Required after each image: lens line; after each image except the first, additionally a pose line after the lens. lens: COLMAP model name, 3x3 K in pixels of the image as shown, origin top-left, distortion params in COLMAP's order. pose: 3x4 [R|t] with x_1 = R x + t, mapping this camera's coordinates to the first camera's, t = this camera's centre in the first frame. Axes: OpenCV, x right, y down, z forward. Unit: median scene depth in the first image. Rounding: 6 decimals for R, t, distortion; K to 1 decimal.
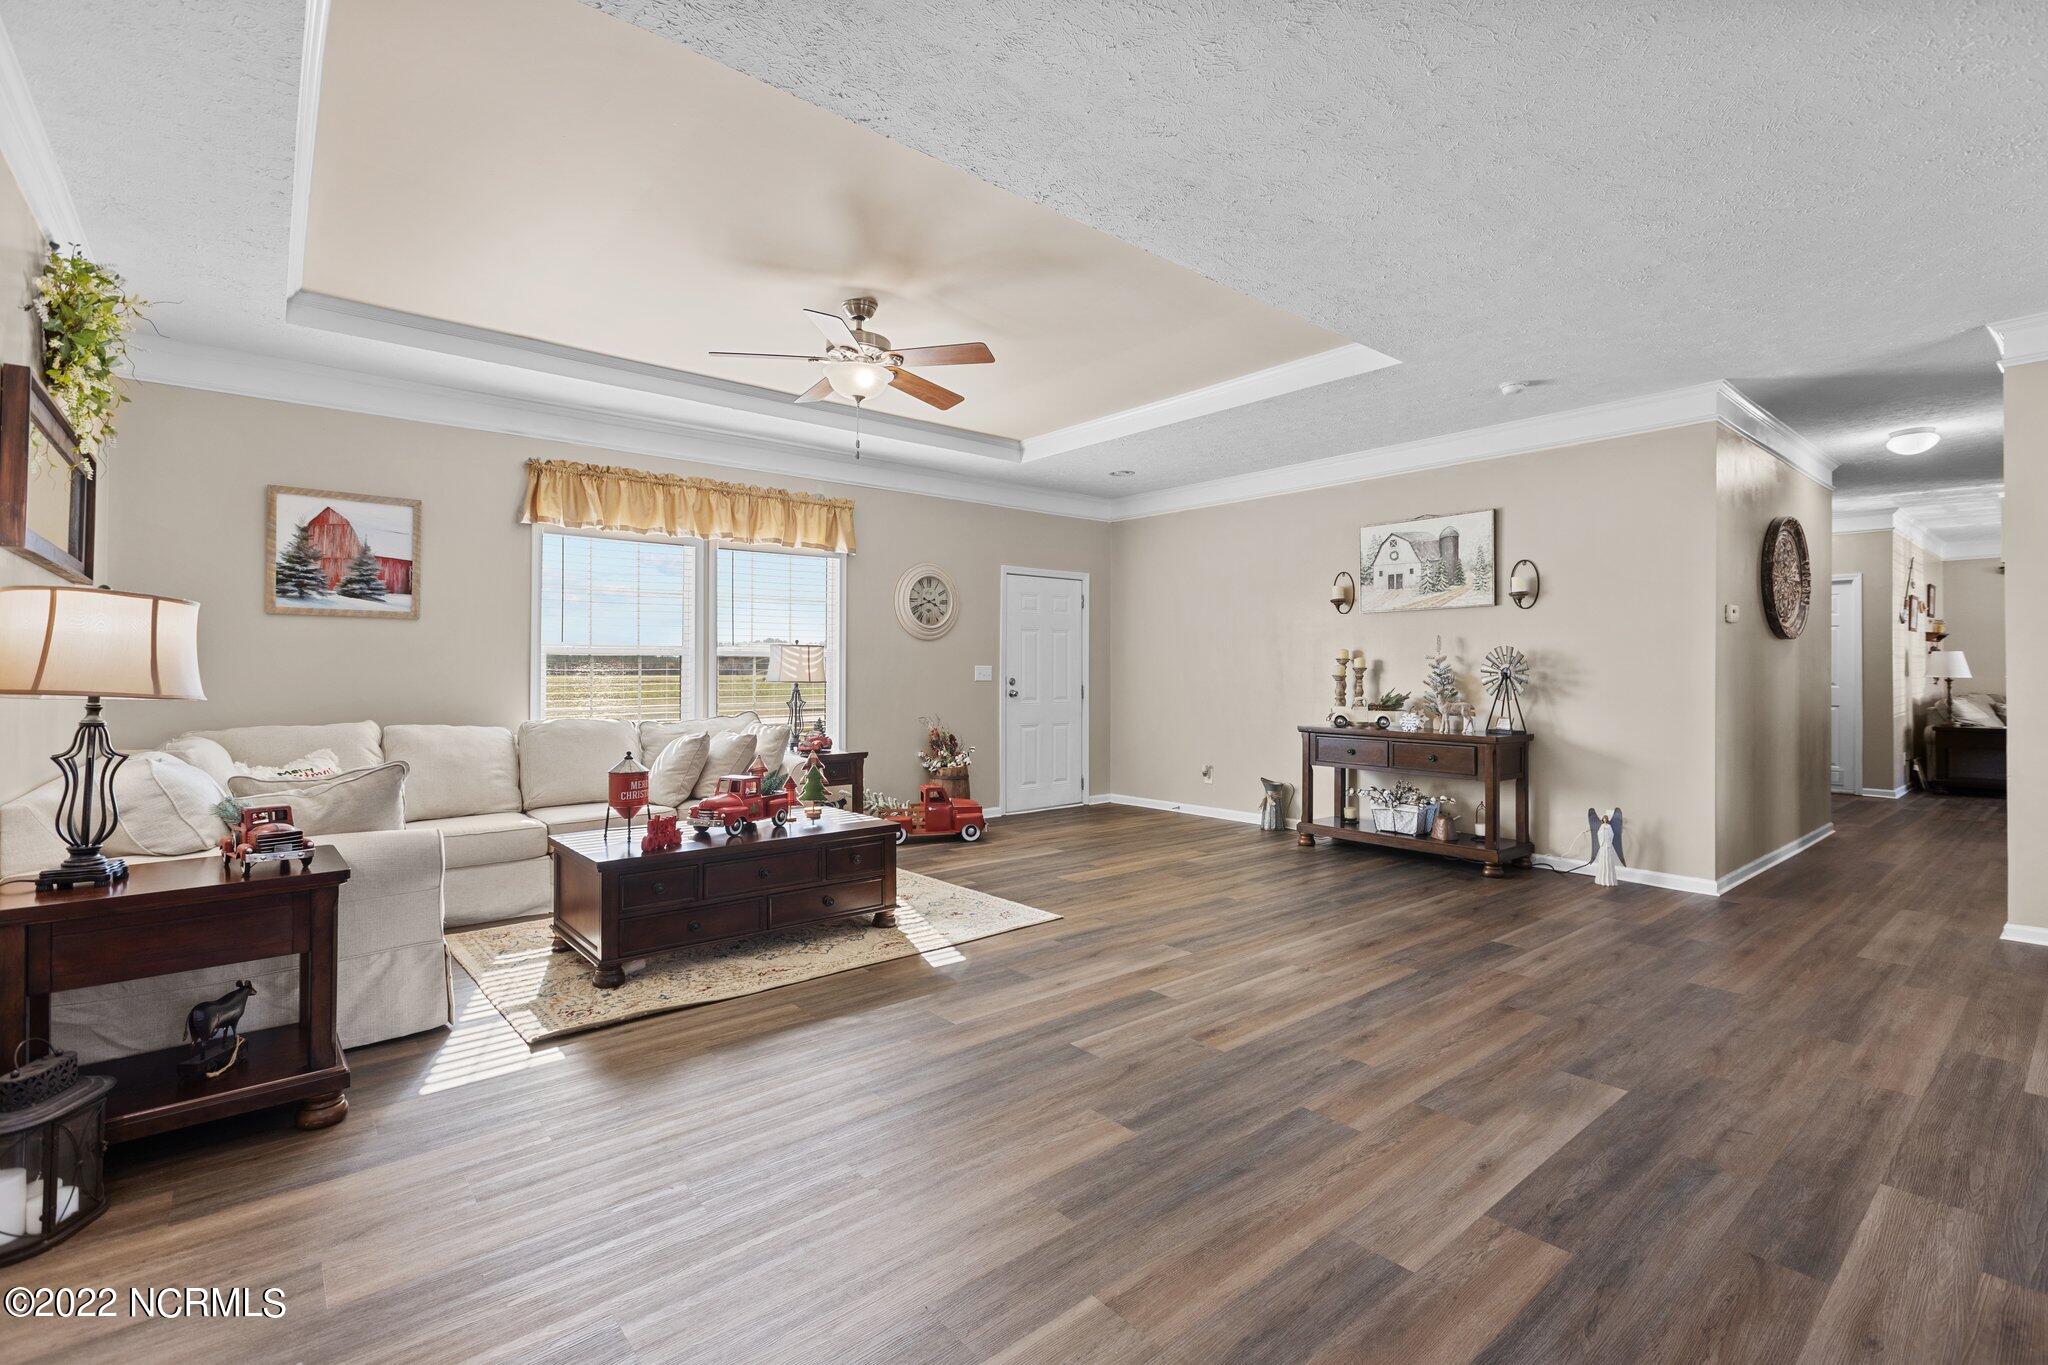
lens RADIAL K [[914.1, 0, 1007.4], [0, 914.1, 669.1], [0, 0, 1]] dist [0.001008, -0.000552]
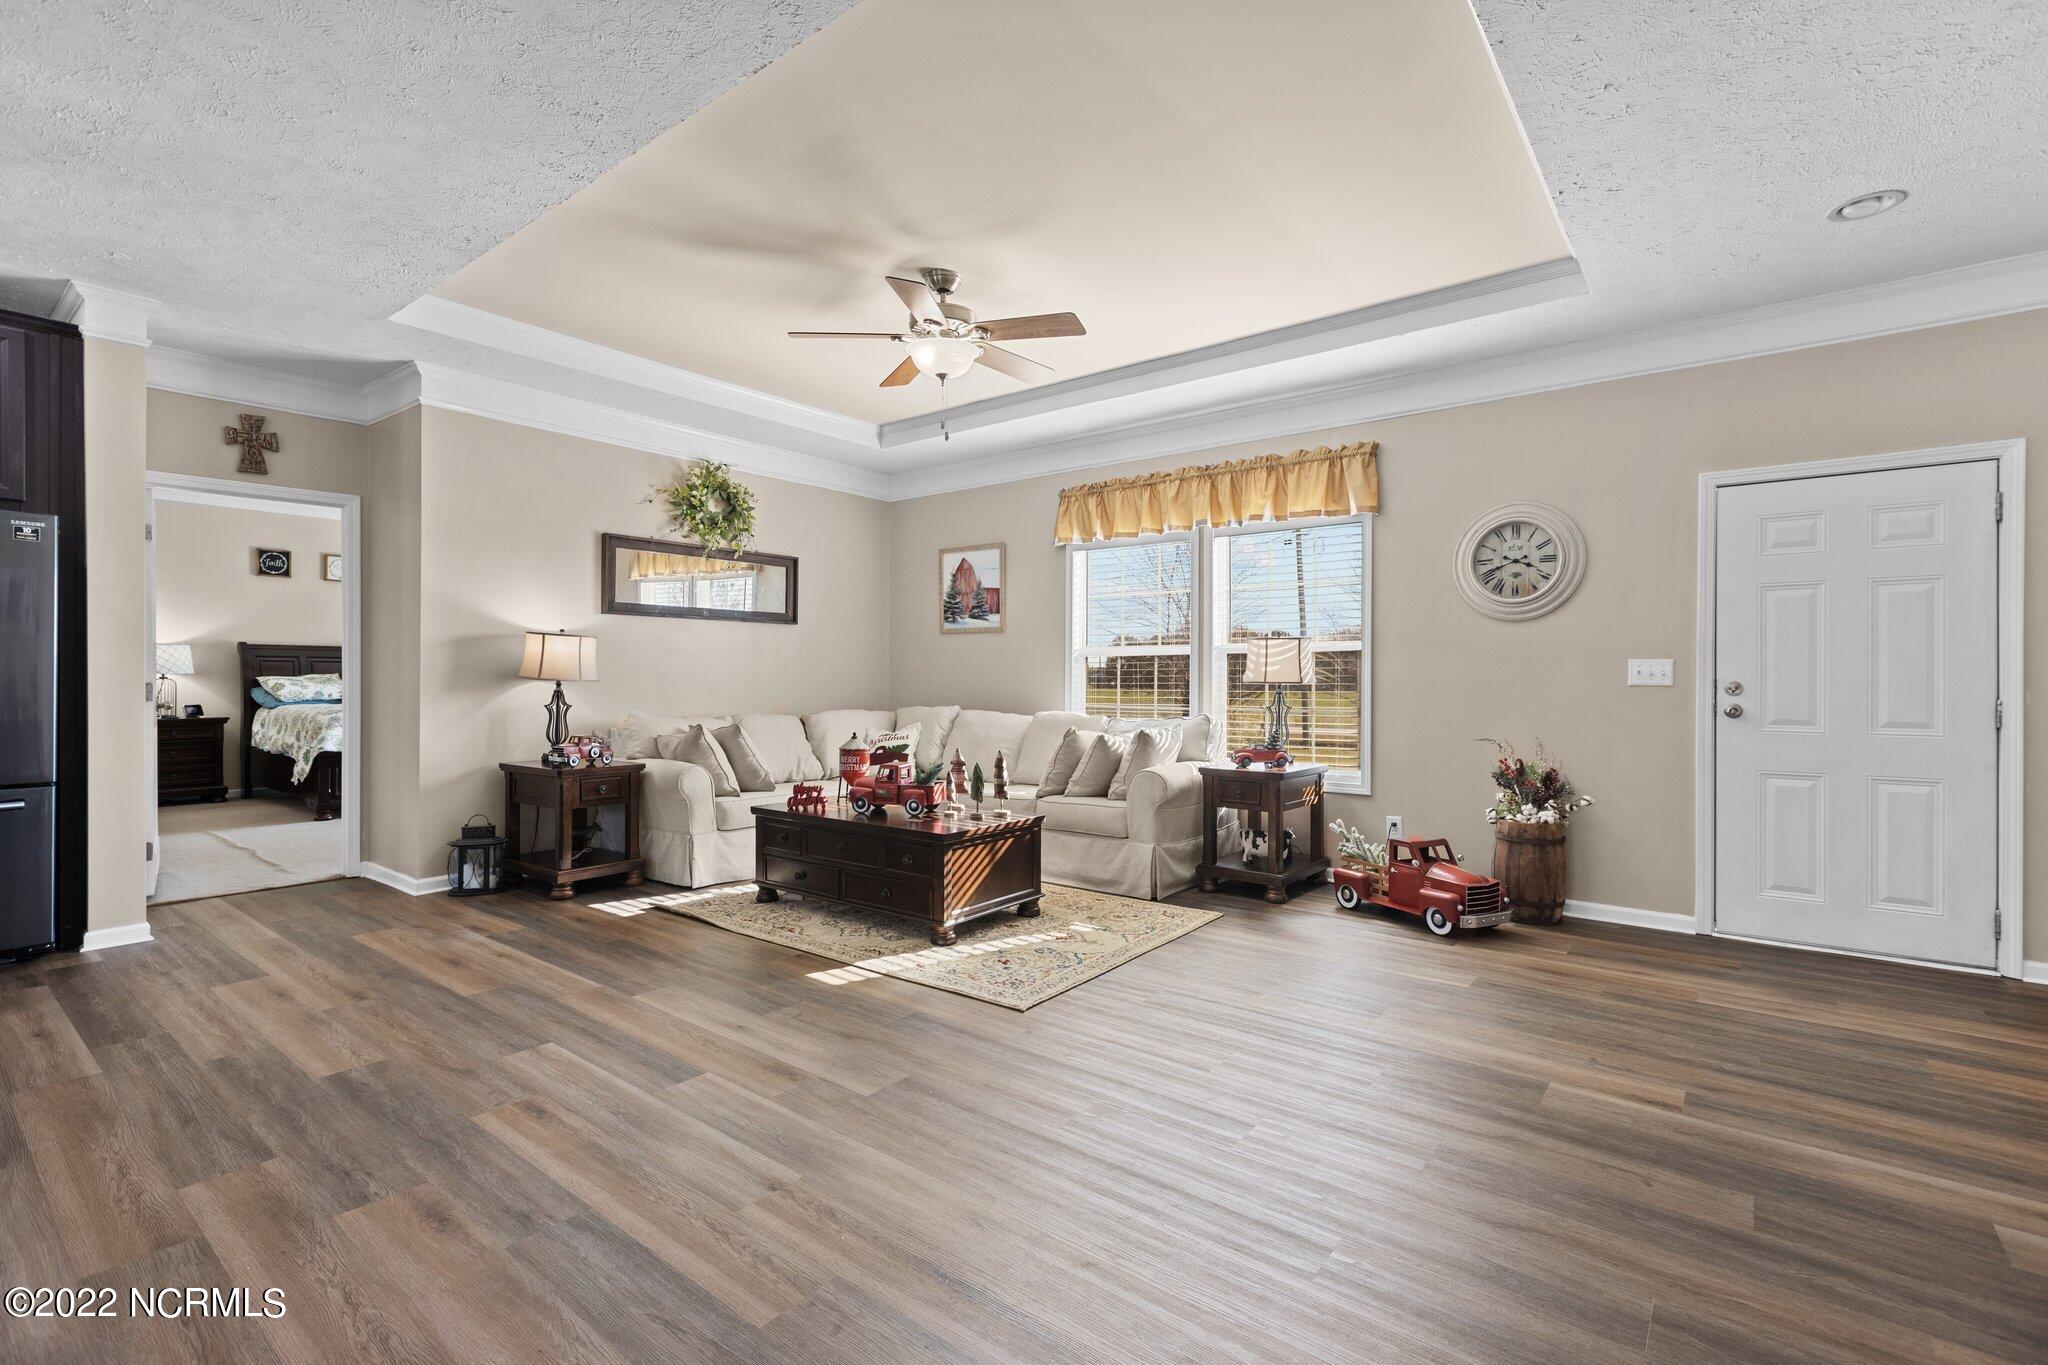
lens RADIAL K [[914.1, 0, 1045.0], [0, 914.1, 684.9], [0, 0, 1]] dist [0.001008, -0.000552]
pose [[0.225717, 0.008040, -0.974160, 0.712090], [0.000442, 0.999965, 0.008355, 0.012221], [0.974193, -0.002316, 0.225705, 0.811951]]
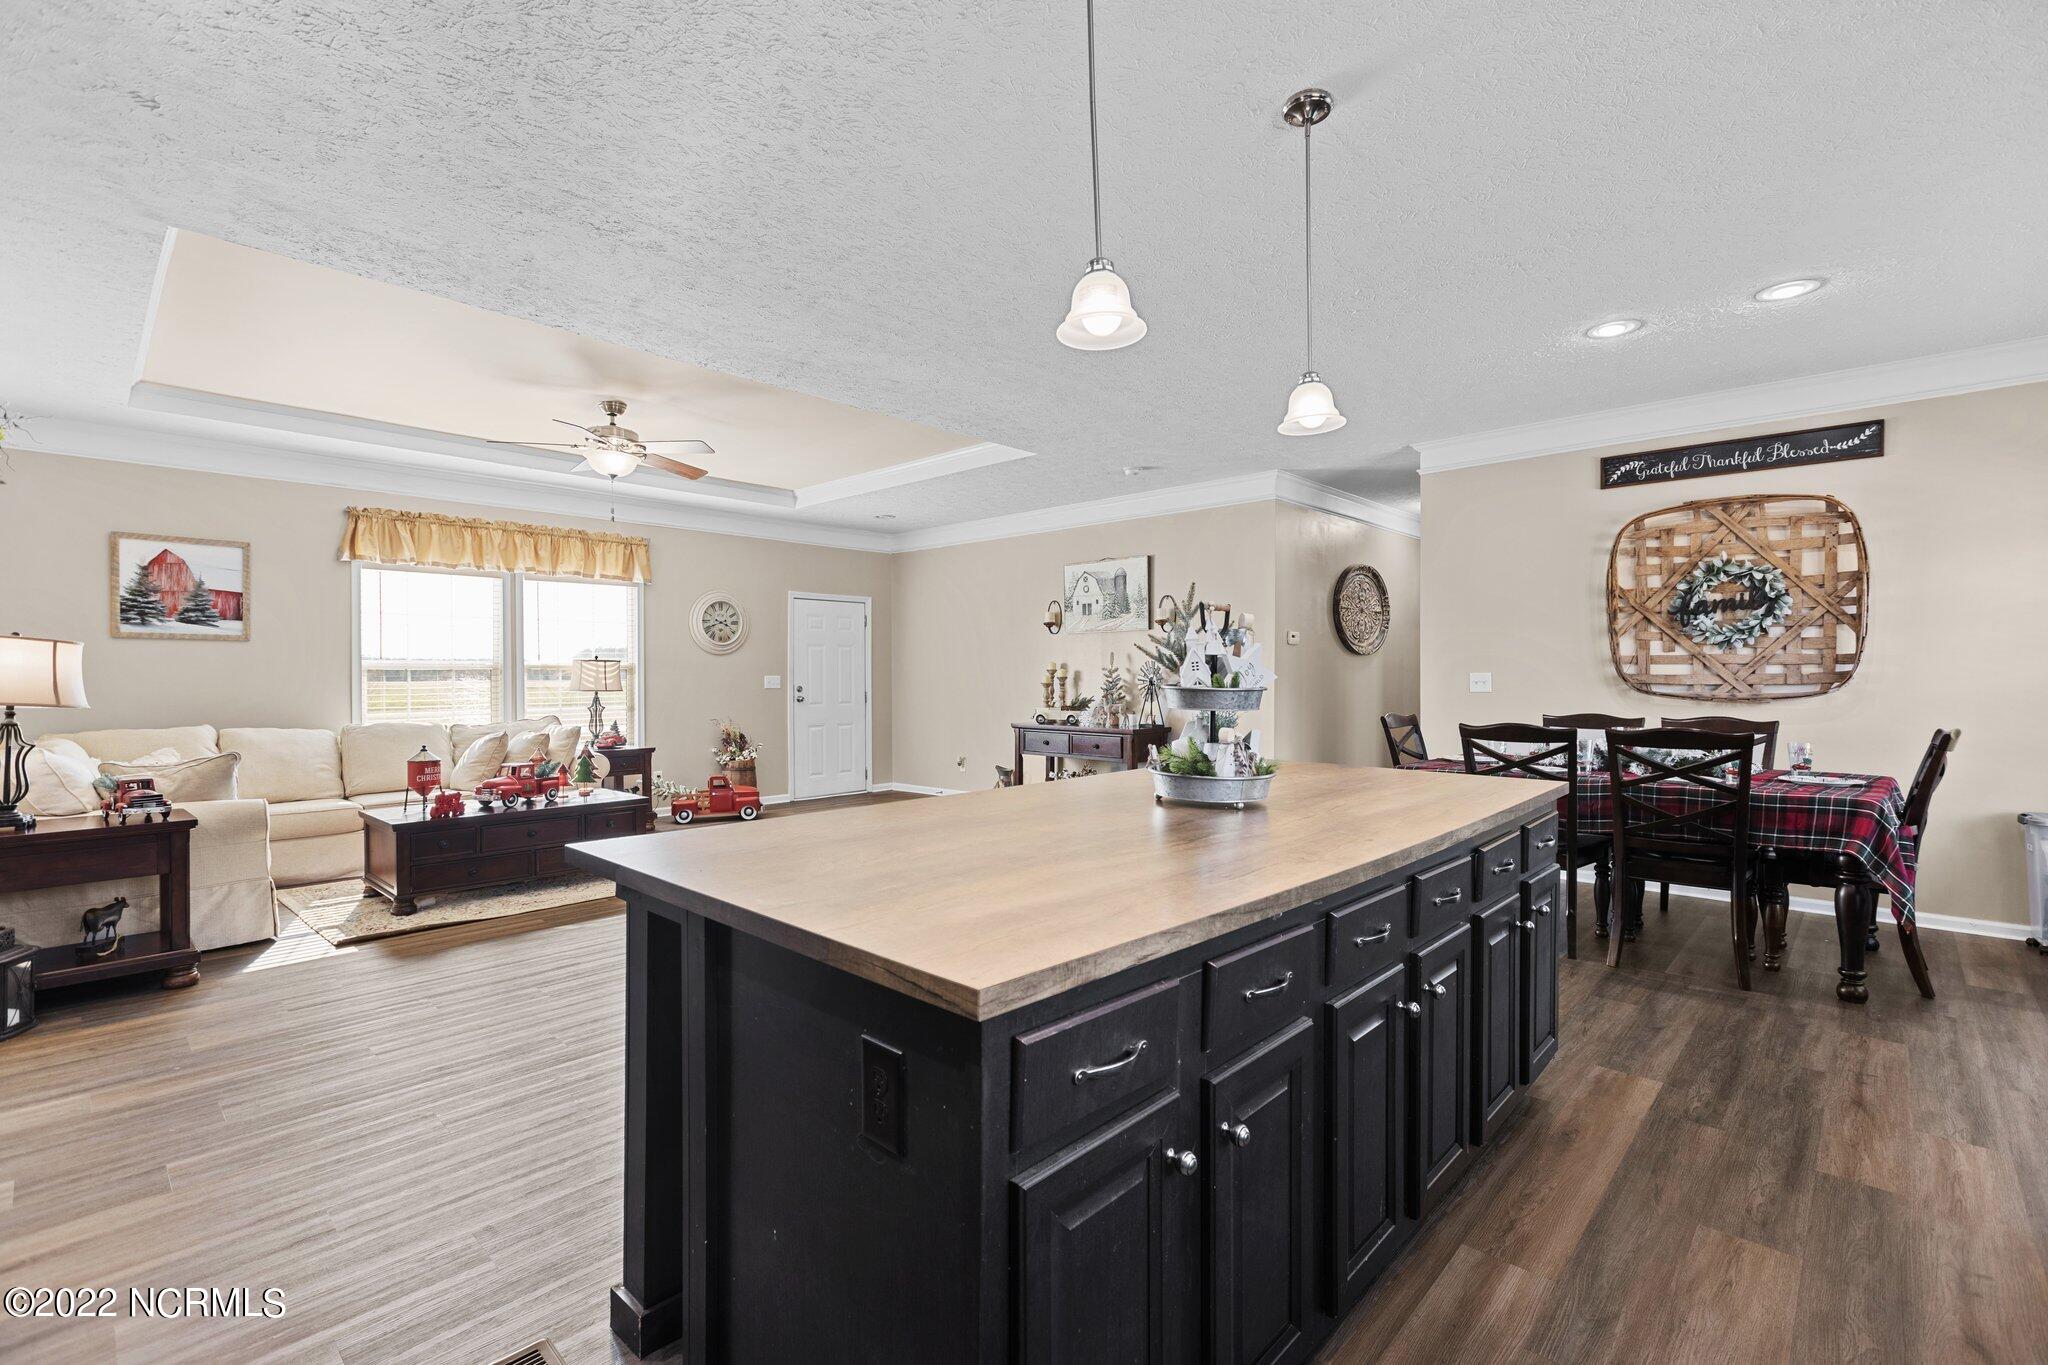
lens RADIAL K [[914.1, 0, 1018.4], [0, 914.1, 687.8], [0, 0, 1]] dist [0.001008, -0.000552]
pose [[0.992540, -0.005435, 0.121798, 0.233174], [0.003564, 0.999872, 0.015571, -0.008694], [-0.121867, -0.015020, 0.992433, -0.347904]]
